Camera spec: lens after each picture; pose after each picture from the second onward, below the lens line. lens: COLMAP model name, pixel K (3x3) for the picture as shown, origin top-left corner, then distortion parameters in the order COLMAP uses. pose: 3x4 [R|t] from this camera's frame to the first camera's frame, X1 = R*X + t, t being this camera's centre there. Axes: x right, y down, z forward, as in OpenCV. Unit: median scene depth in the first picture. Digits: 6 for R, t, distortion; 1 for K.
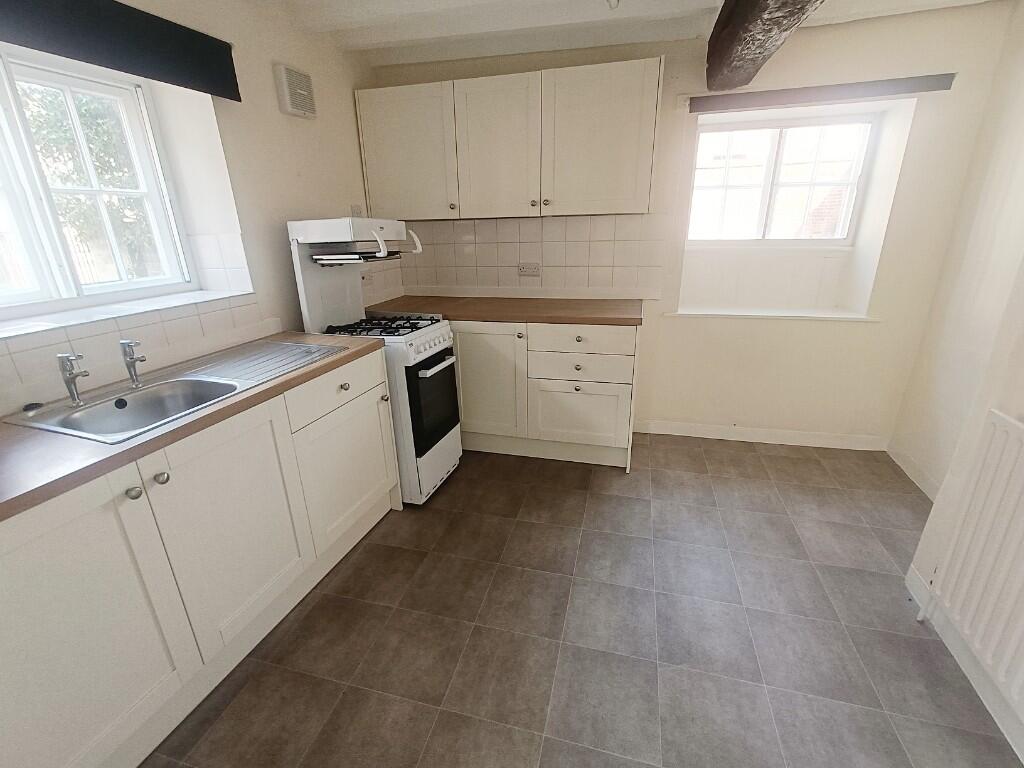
lens RADIAL K [[458.1, 0, 507.0], [0, 458.1, 383.2], [0, 0, 1]] dist [0.001629, -0.000052]
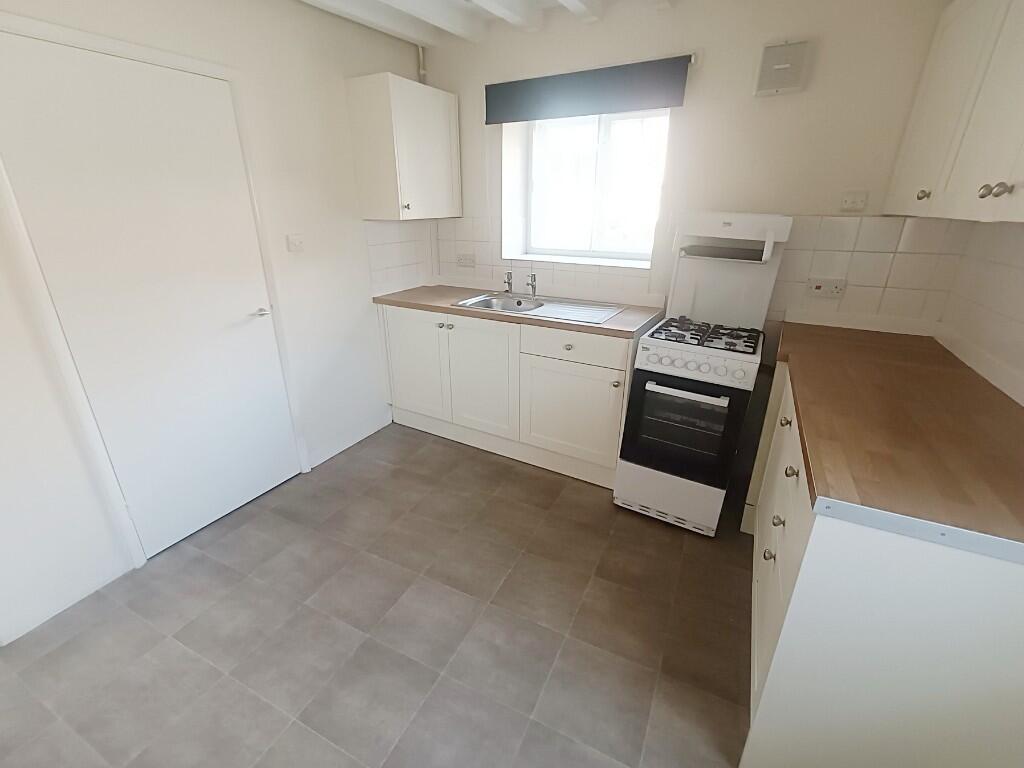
lens RADIAL K [[458.1, 0, 505.1], [0, 458.1, 387.2], [0, 0, 1]] dist [0.001629, -0.000052]
pose [[-0.194902, 0.387170, -0.901173, 0.862163], [-0.329020, 0.839747, 0.431939, -0.390742], [0.923991, 0.380689, -0.036282, 0.946879]]
